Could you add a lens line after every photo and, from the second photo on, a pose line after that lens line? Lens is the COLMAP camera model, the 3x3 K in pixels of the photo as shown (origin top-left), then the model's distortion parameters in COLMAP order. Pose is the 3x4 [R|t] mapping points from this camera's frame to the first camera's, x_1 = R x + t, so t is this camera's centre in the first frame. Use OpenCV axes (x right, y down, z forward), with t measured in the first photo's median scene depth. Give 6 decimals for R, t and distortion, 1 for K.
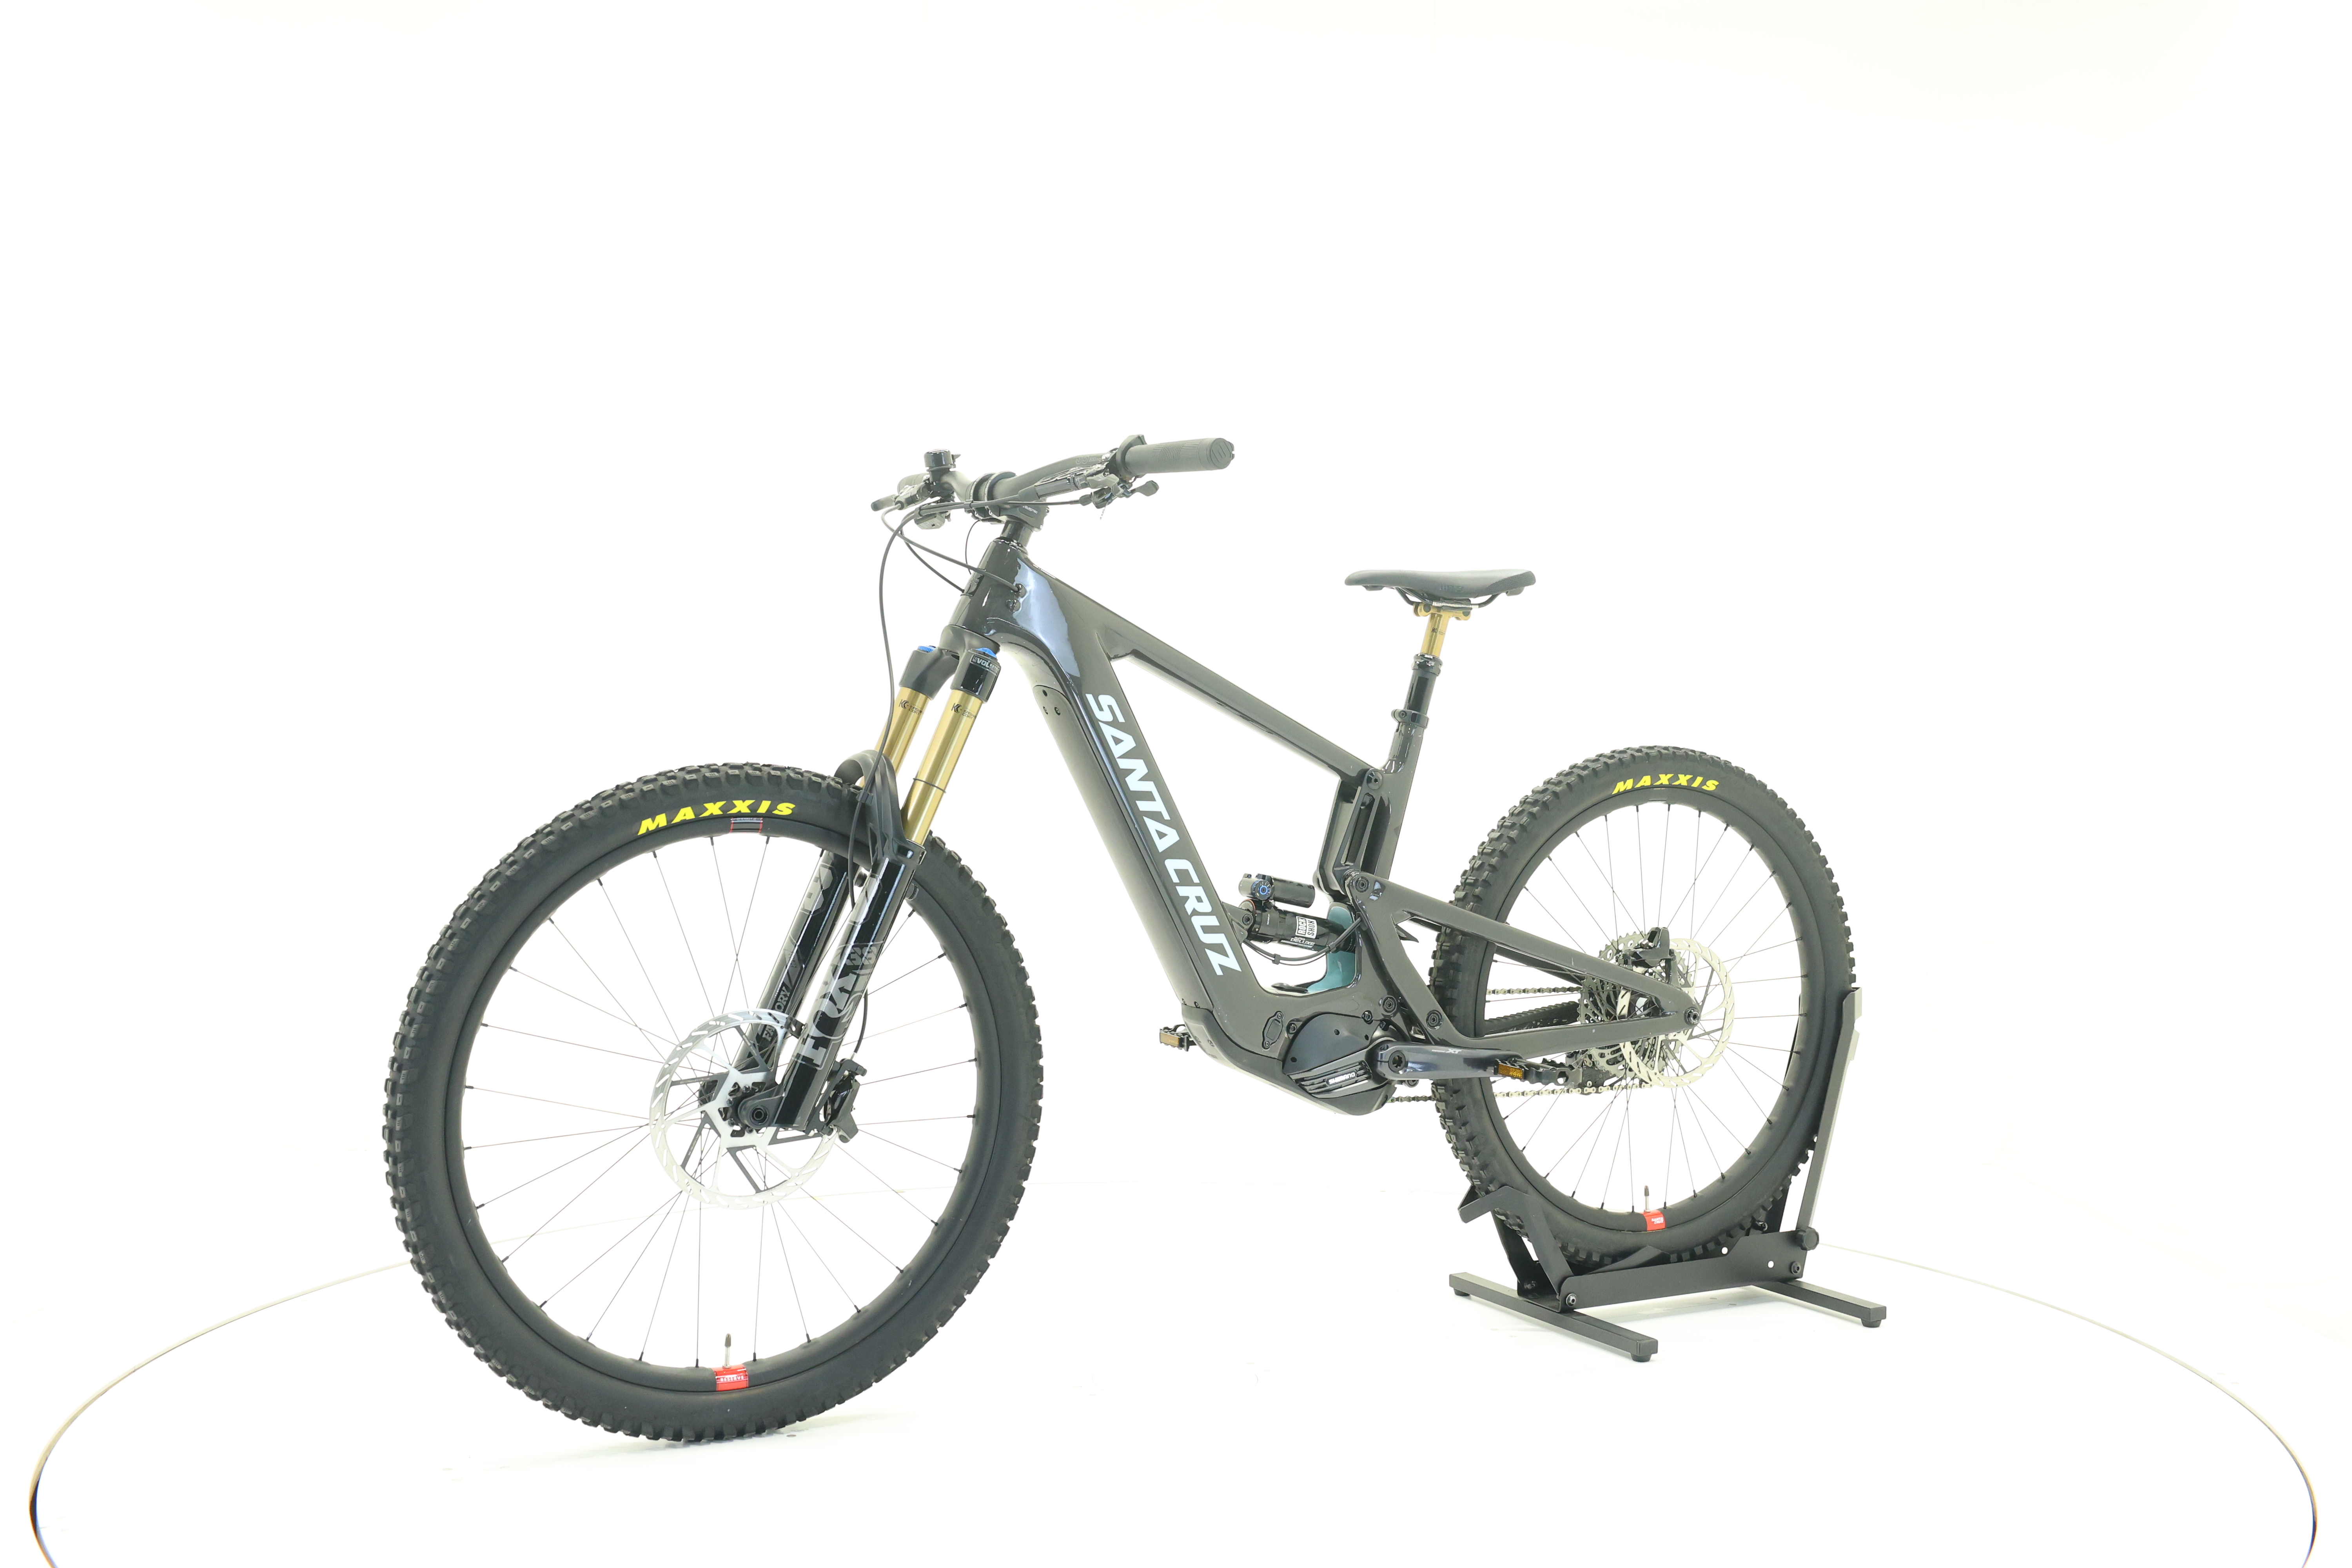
lens RADIAL K [[2553.9, 0, 1176.0], [0, 2553.9, 784.0], [0, 0, 1]] dist [0.008028, 0.006492]
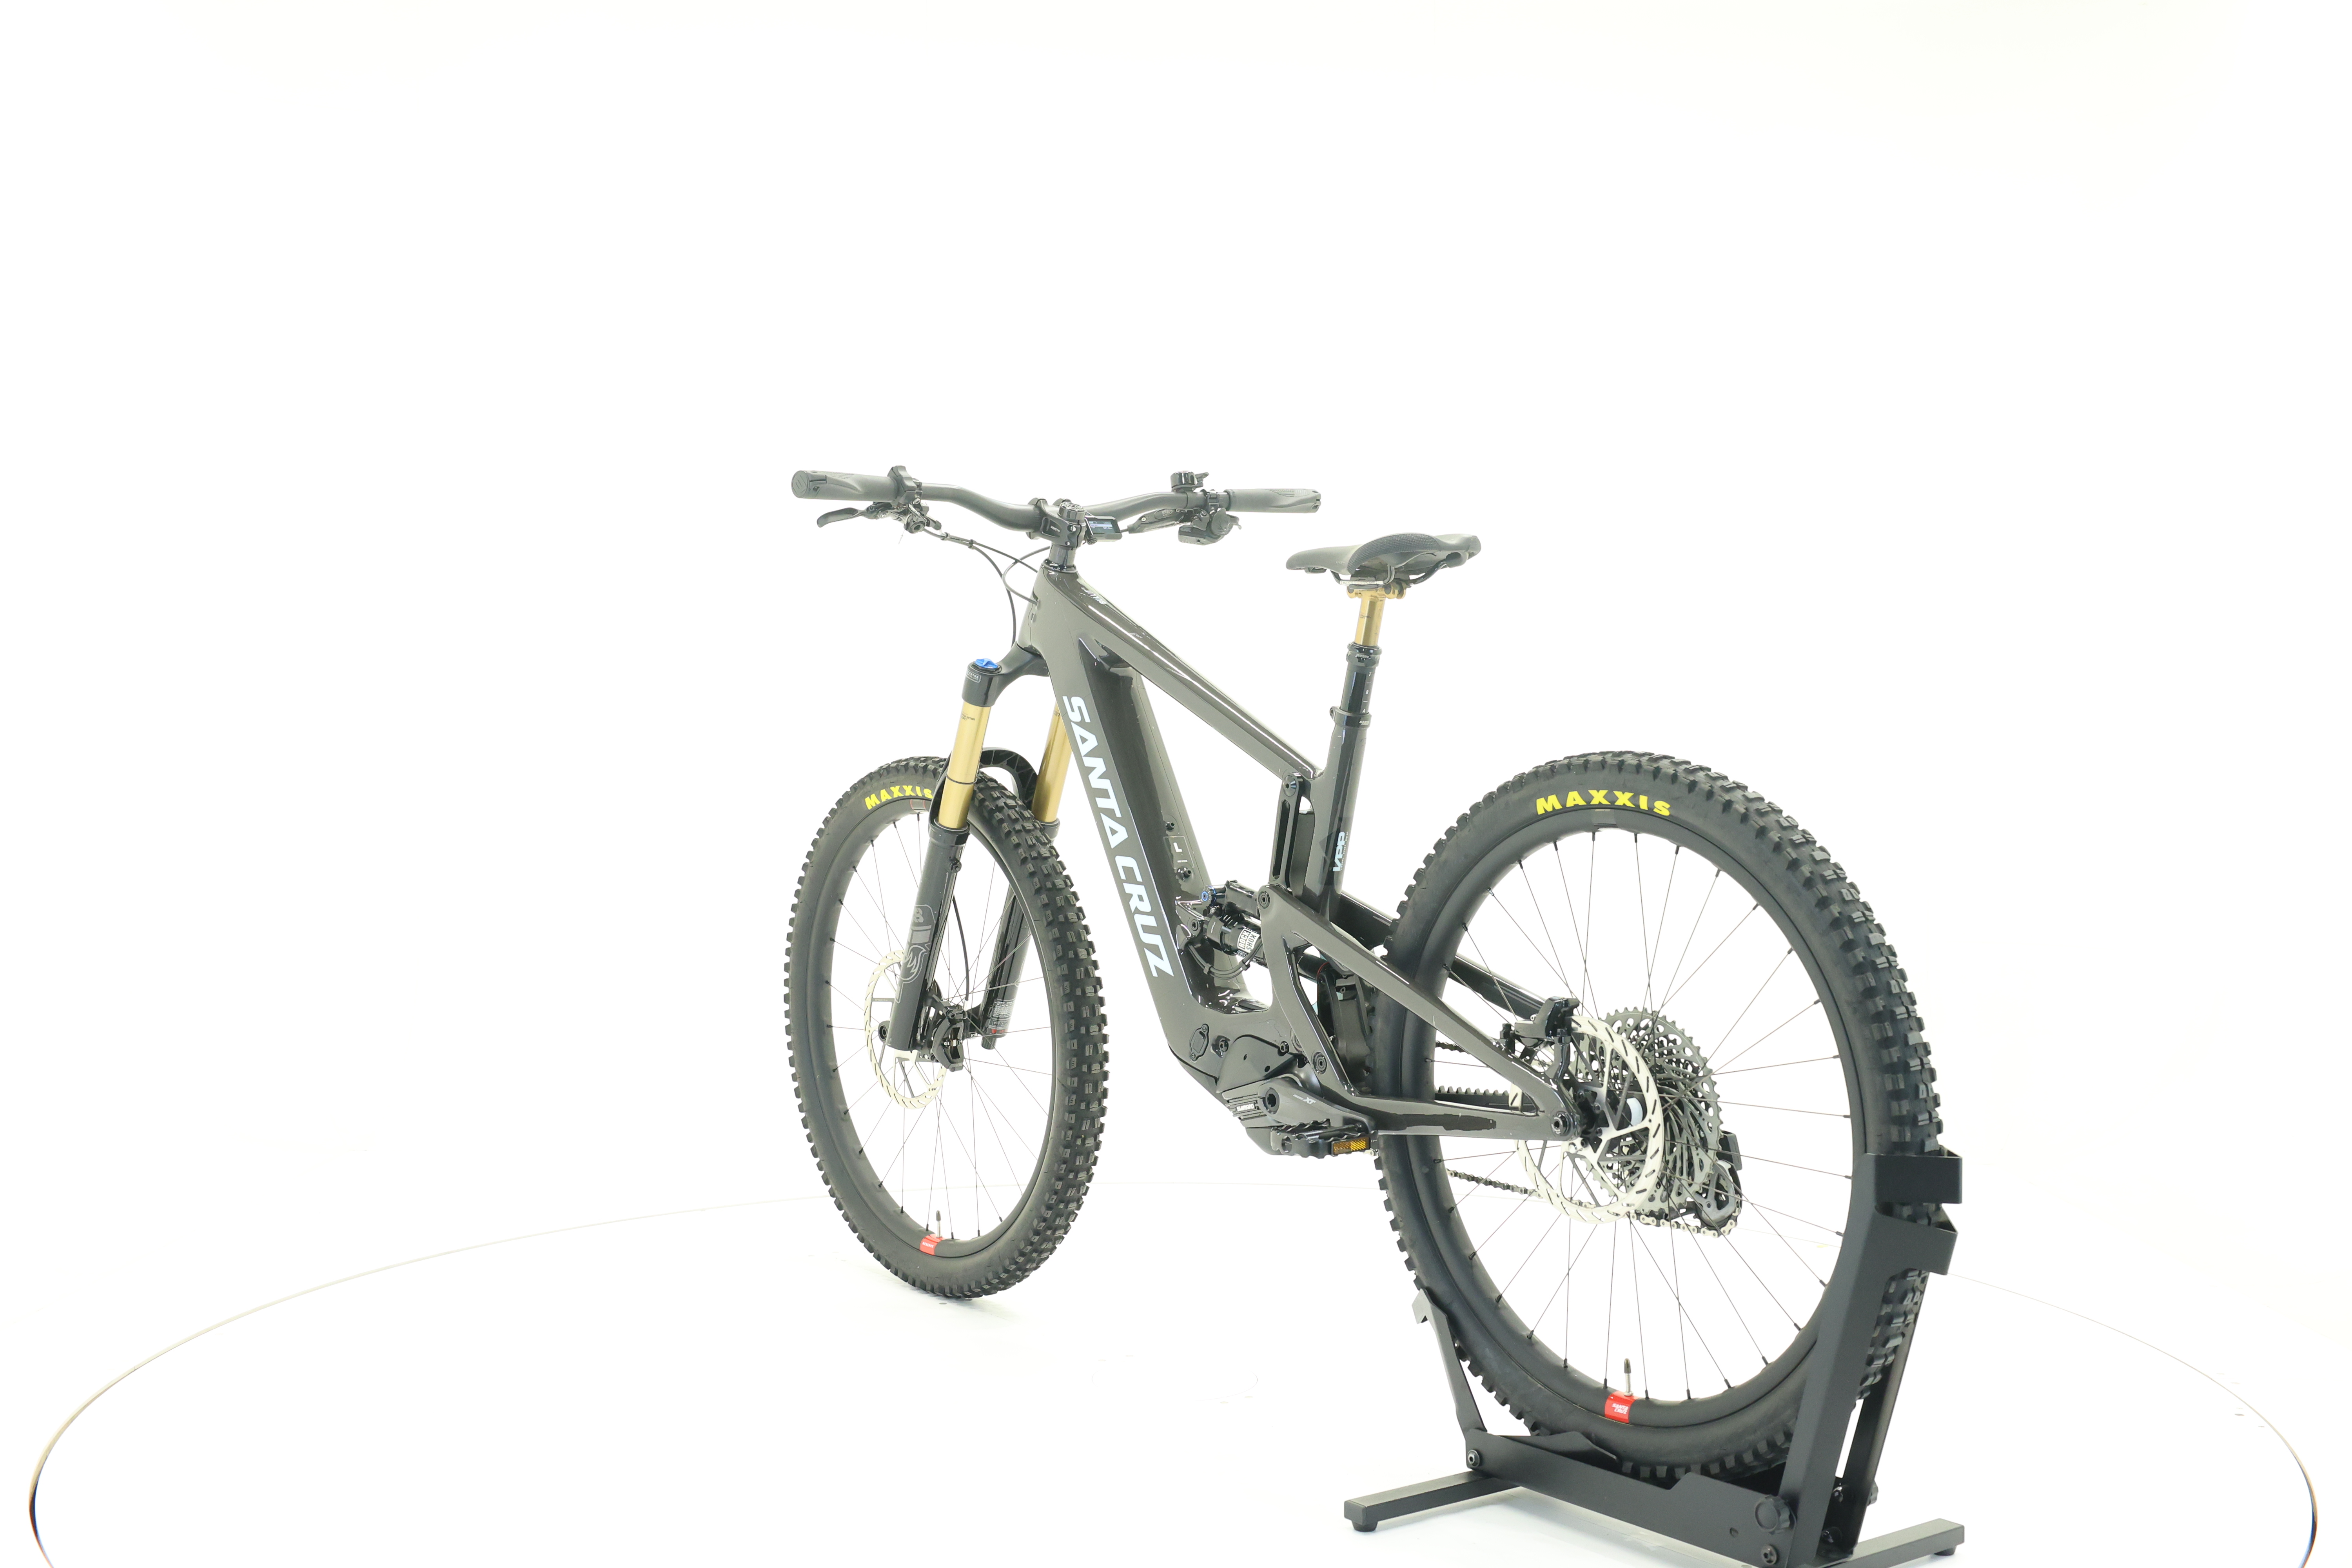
lens RADIAL K [[2462.0, 0, 1094.5], [0, 2462.0, 770.7], [0, 0, 1]] dist [-0.010487, -0.000283]
pose [[0.124878, 0.012956, -0.992087, 0.960967], [-0.025279, 0.999632, 0.009873, -0.013985], [0.991850, 0.023846, 0.125160, 0.853462]]
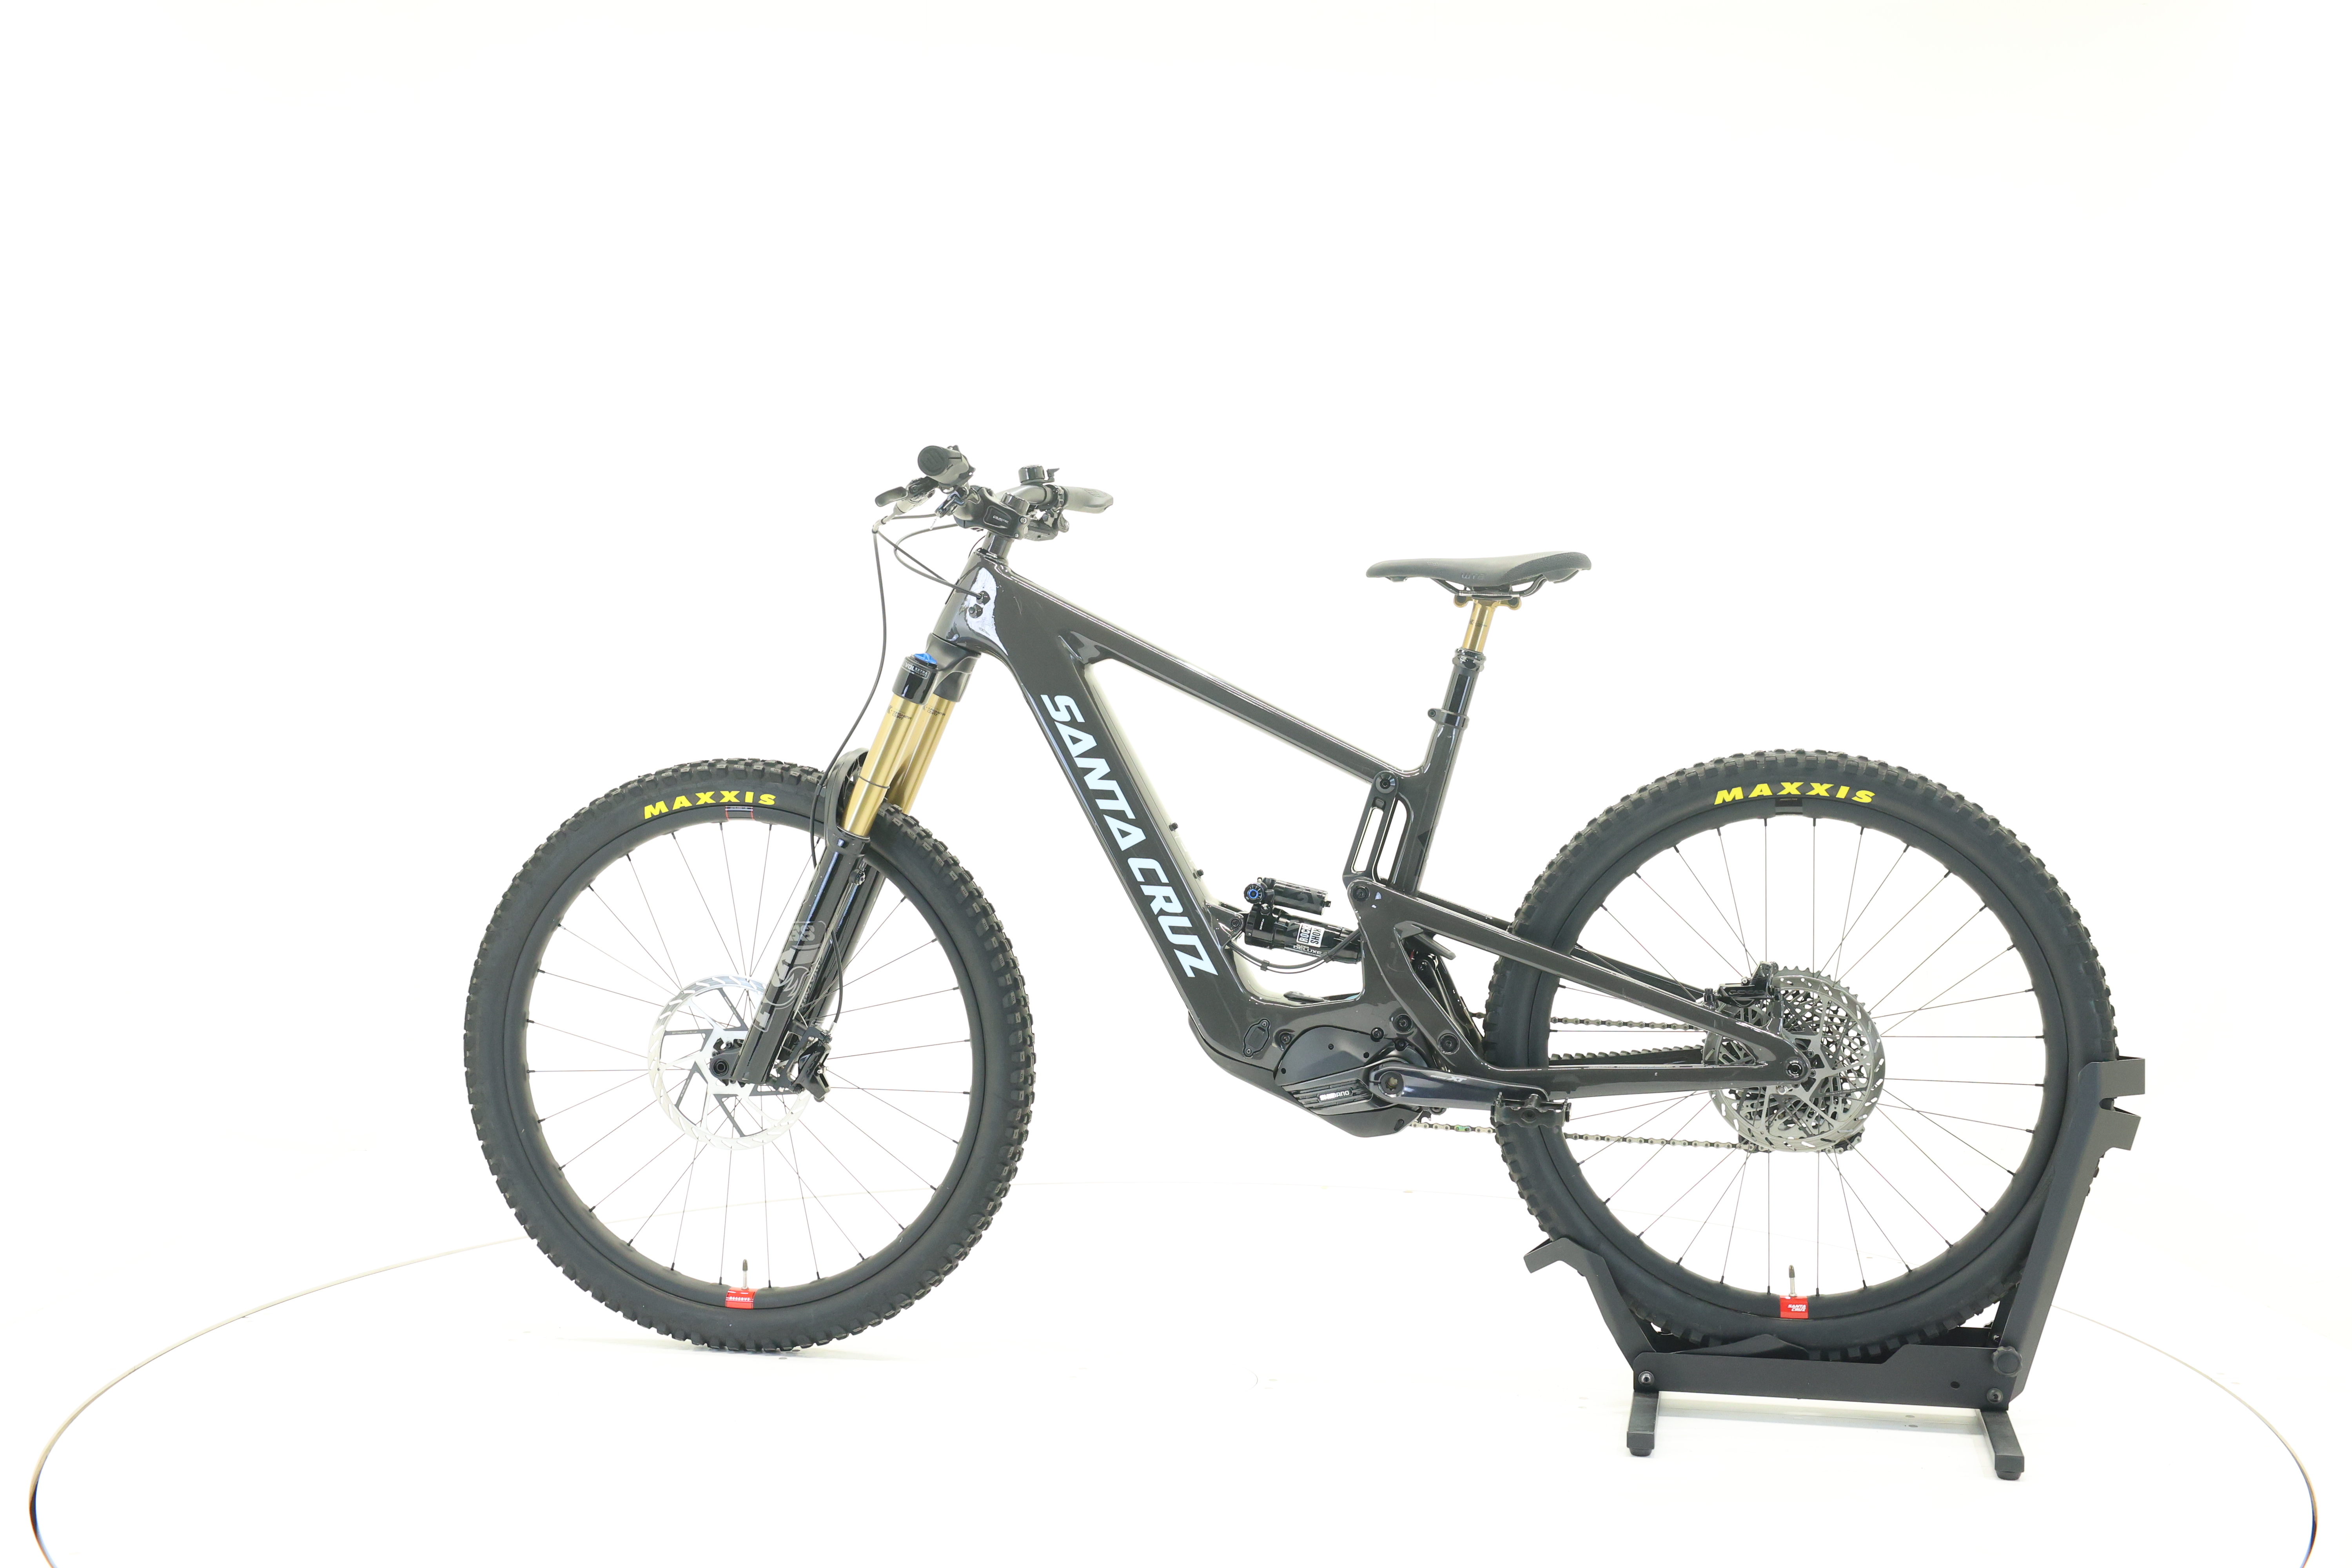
lens RADIAL K [[2462.0, 0, 1094.5], [0, 2462.0, 770.7], [0, 0, 1]] dist [-0.010487, -0.000283]
pose [[0.750807, 0.006798, -0.660486, 0.618642], [-0.016961, 0.999816, -0.008990, 0.003976], [0.660304, 0.017953, 0.750784, 0.255870]]
